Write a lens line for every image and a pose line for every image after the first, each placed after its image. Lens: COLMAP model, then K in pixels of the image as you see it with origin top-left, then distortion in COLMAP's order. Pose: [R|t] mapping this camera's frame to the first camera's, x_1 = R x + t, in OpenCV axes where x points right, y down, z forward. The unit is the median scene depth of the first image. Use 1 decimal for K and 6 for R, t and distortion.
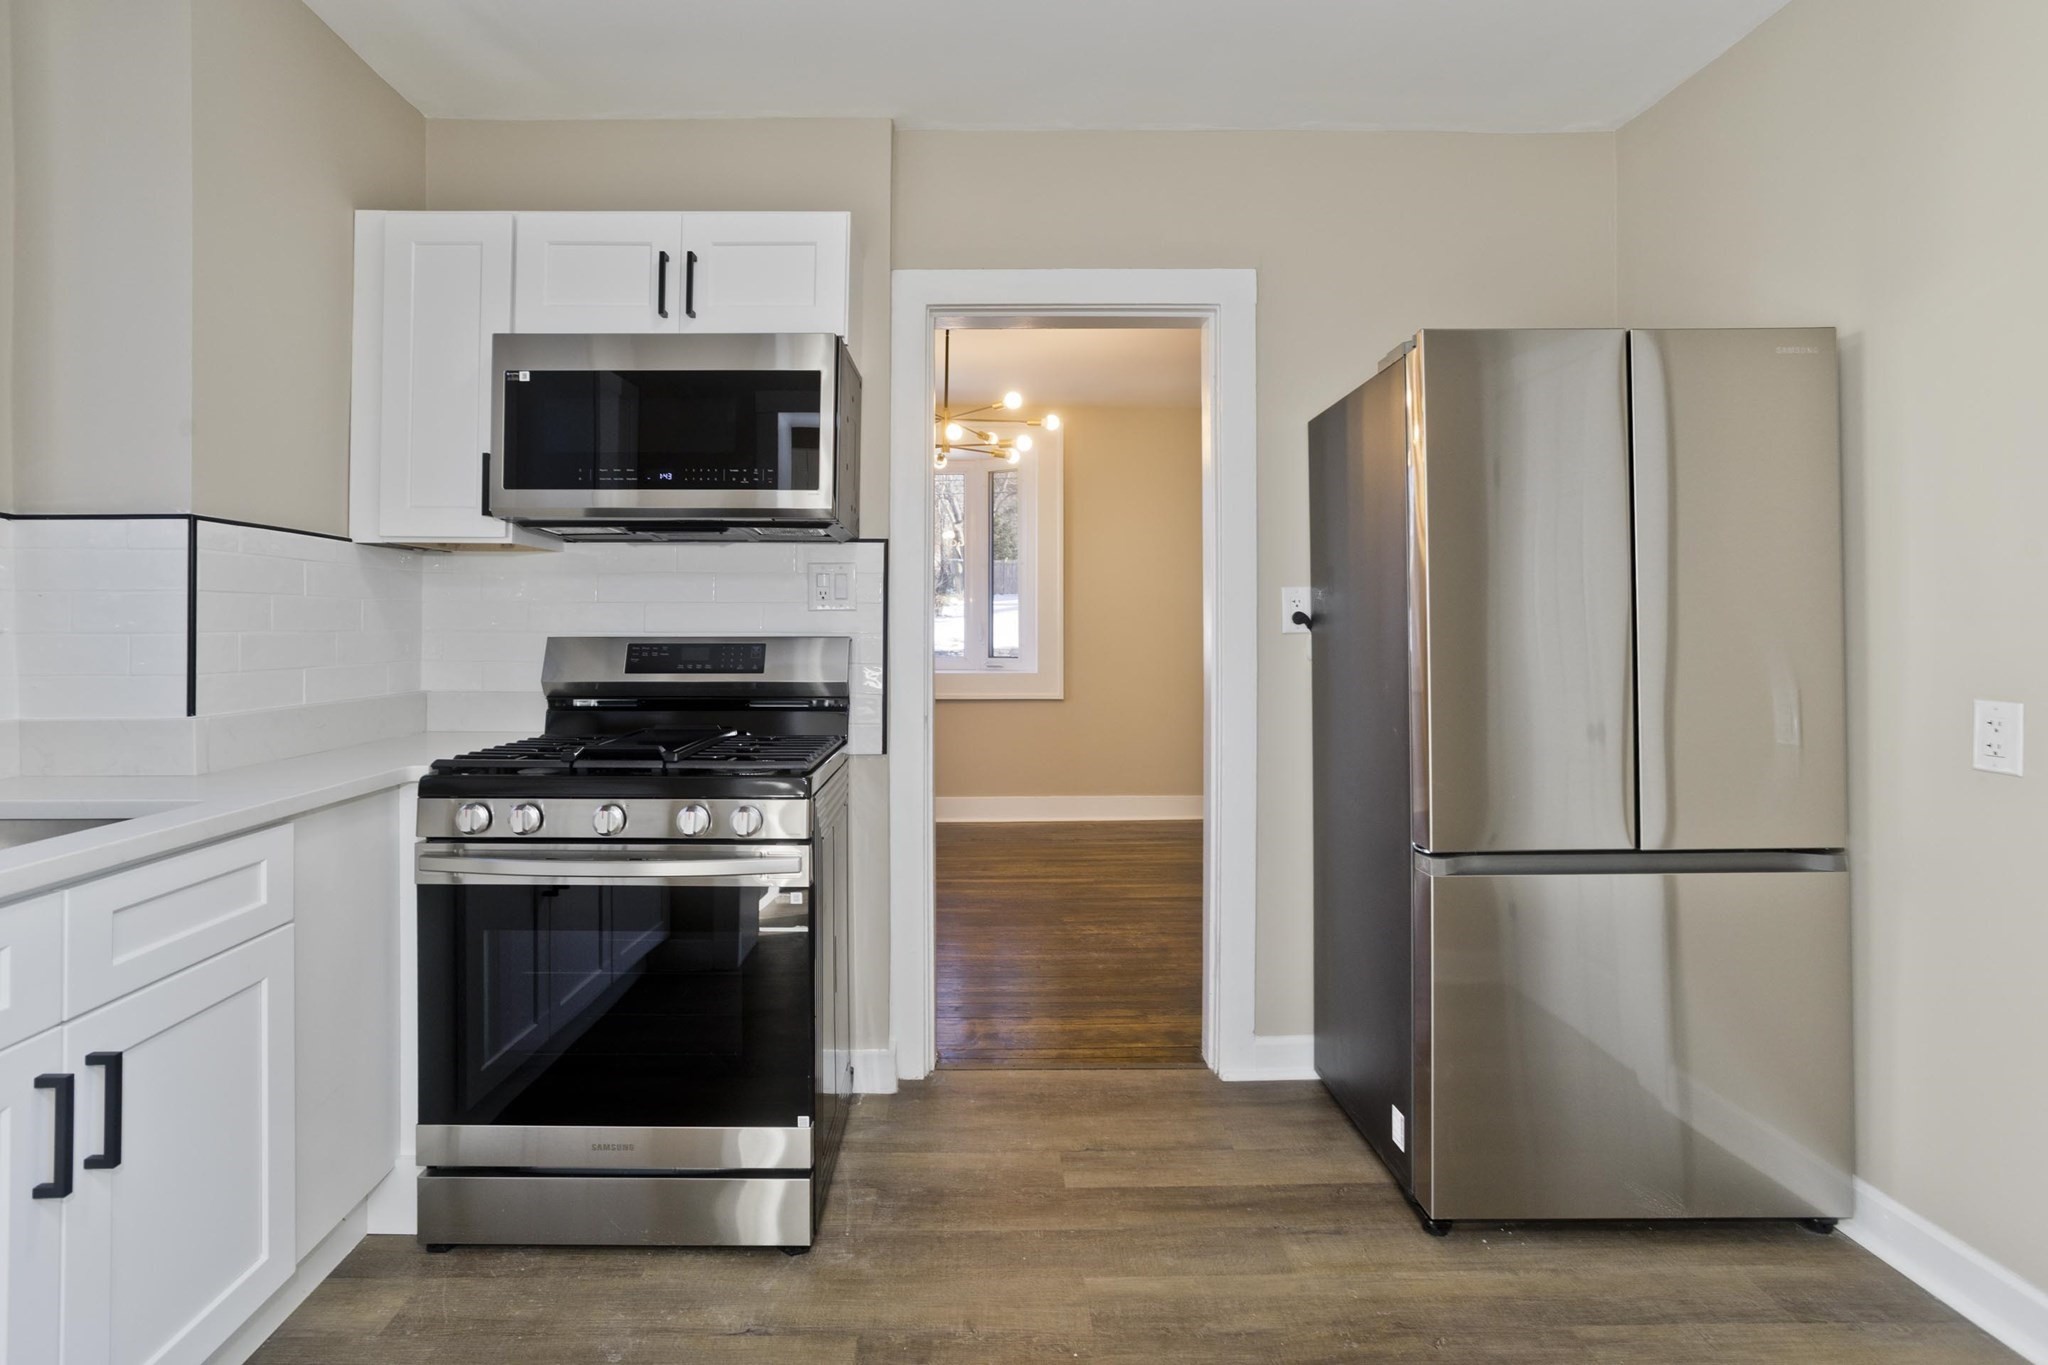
lens RADIAL K [[986.1, 0, 971.7], [0, 986.1, 626.7], [0, 0, 1]] dist [-0.031734, 0.015675]
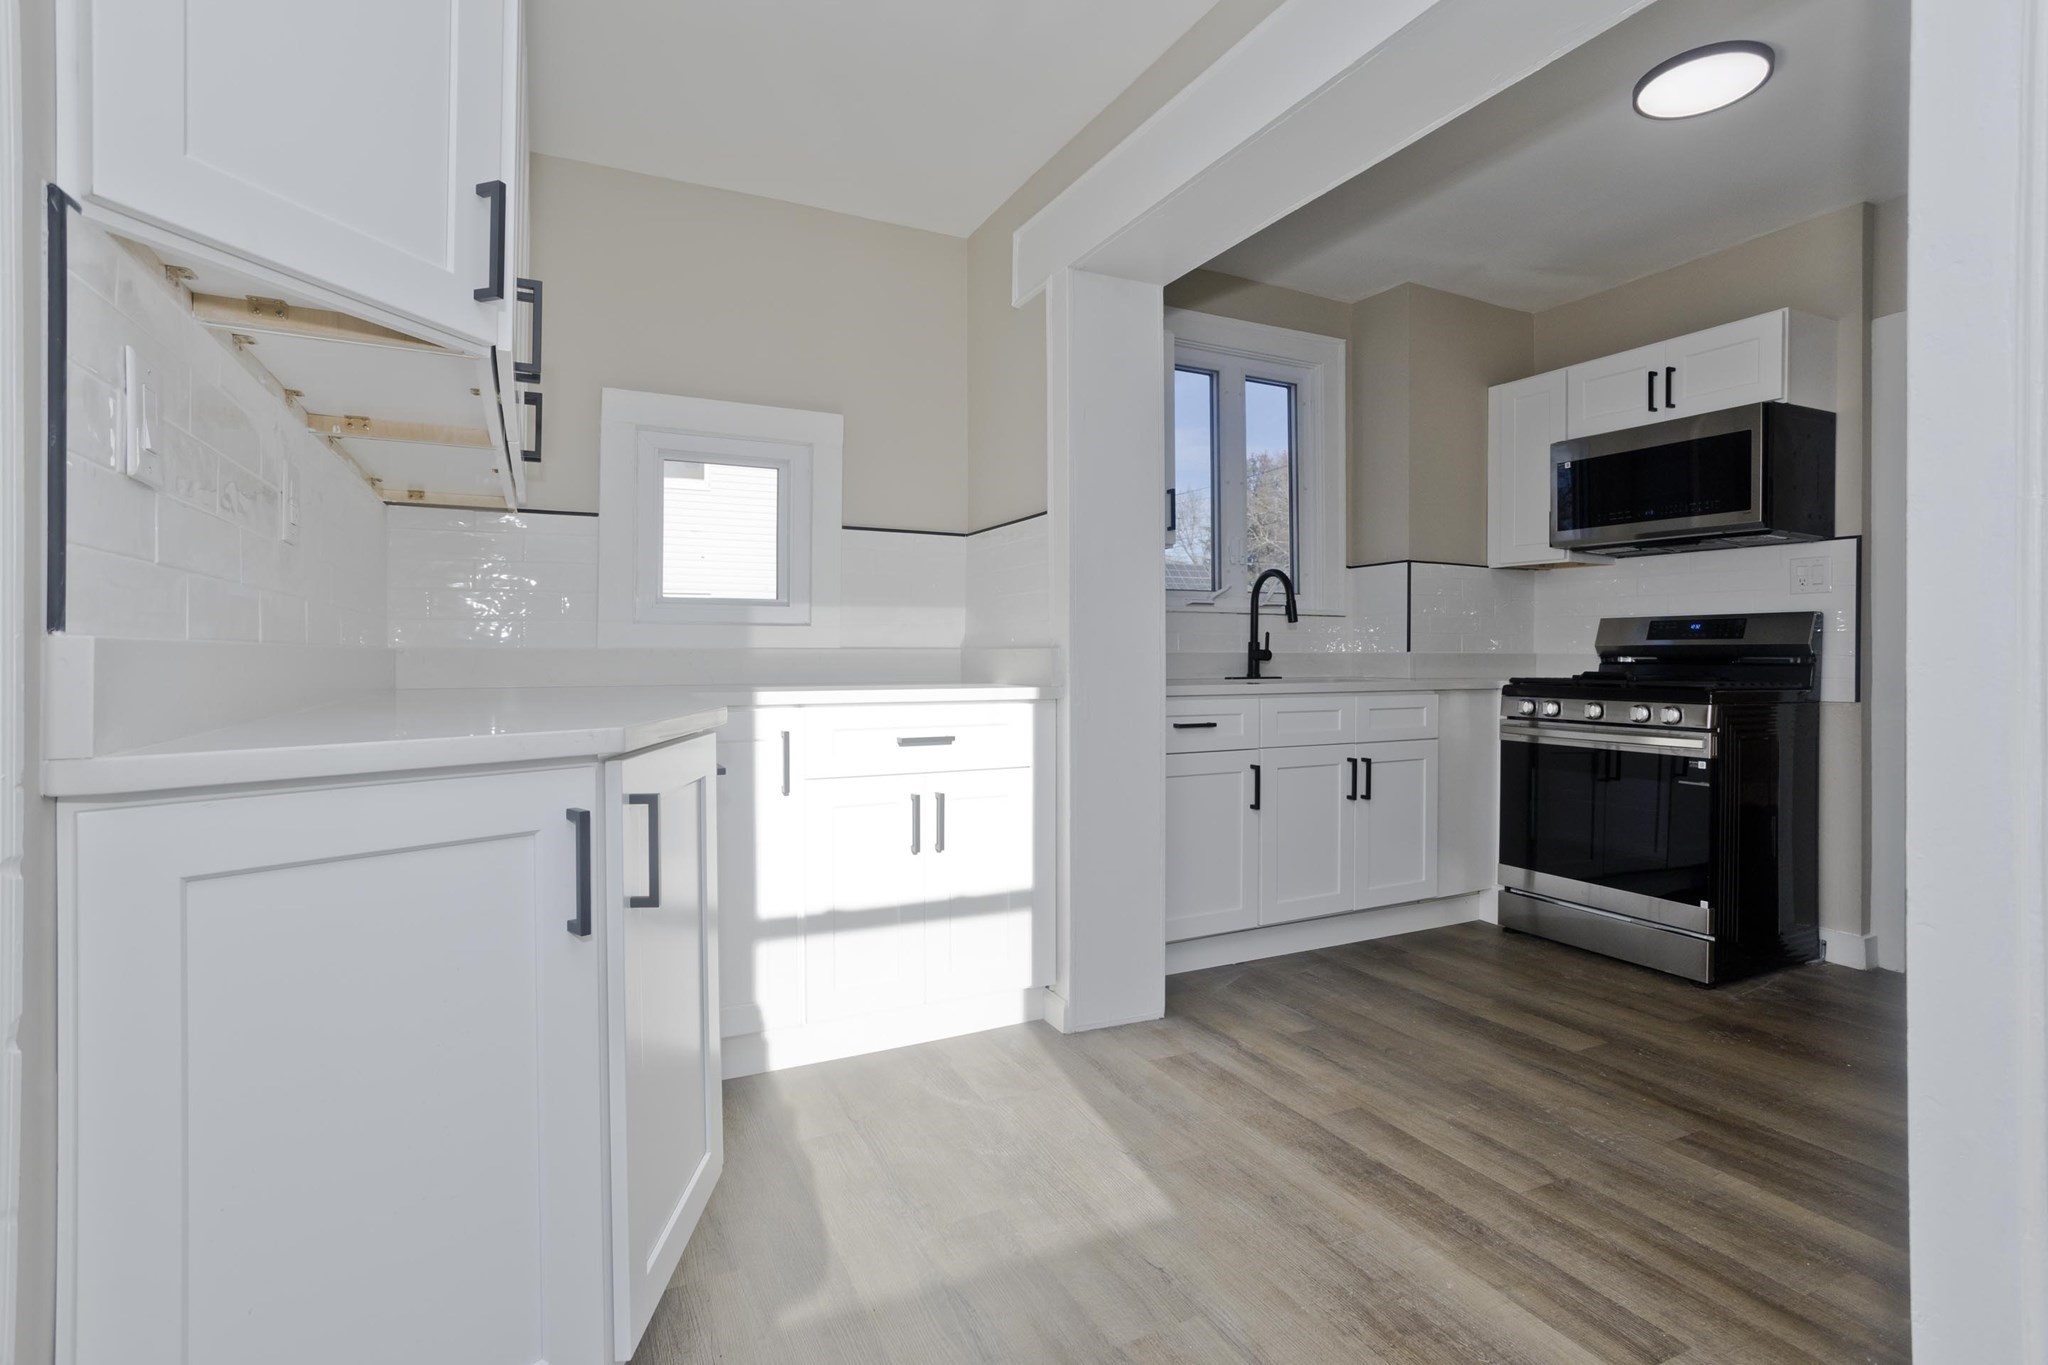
lens RADIAL K [[986.1, 0, 1042.4], [0, 986.1, 652.3], [0, 0, 1]] dist [-0.031734, 0.015675]
pose [[0.444904, 0.002469, -0.895575, 0.679823], [-0.003597, 0.999993, 0.000969, 0.078418], [0.895571, 0.002790, 0.444910, -0.607423]]
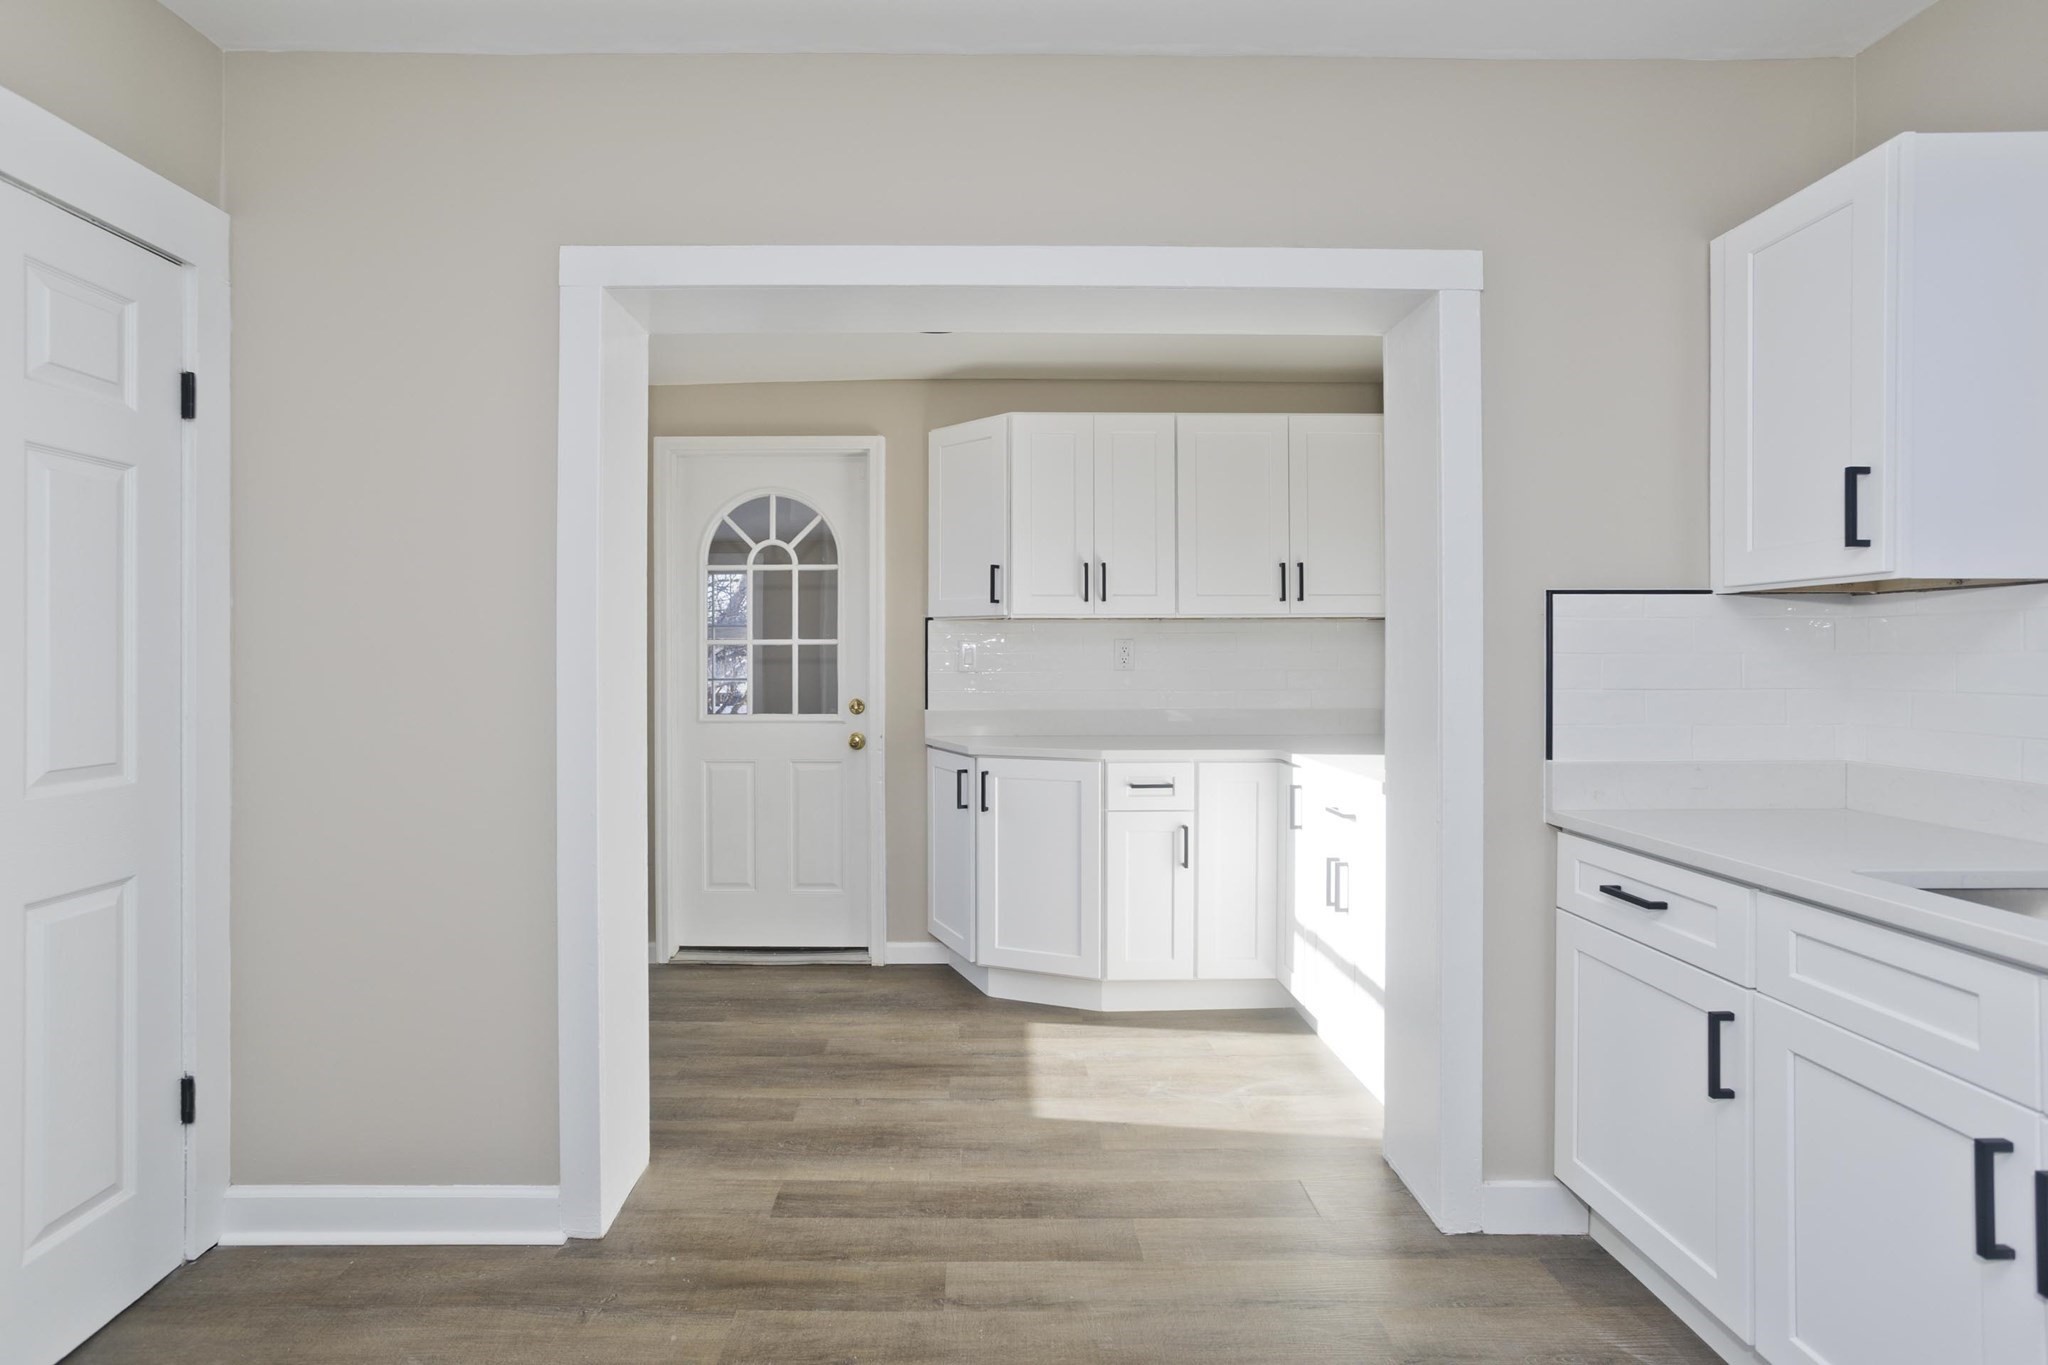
lens RADIAL K [[986.1, 0, 968.1], [0, 986.1, 651.7], [0, 0, 1]] dist [-0.031734, 0.015675]
pose [[-0.999723, 0.018062, 0.015078, 0.062697], [0.018021, 0.999833, -0.002886, -0.033732], [-0.015127, -0.002614, -0.999882, 1.076378]]
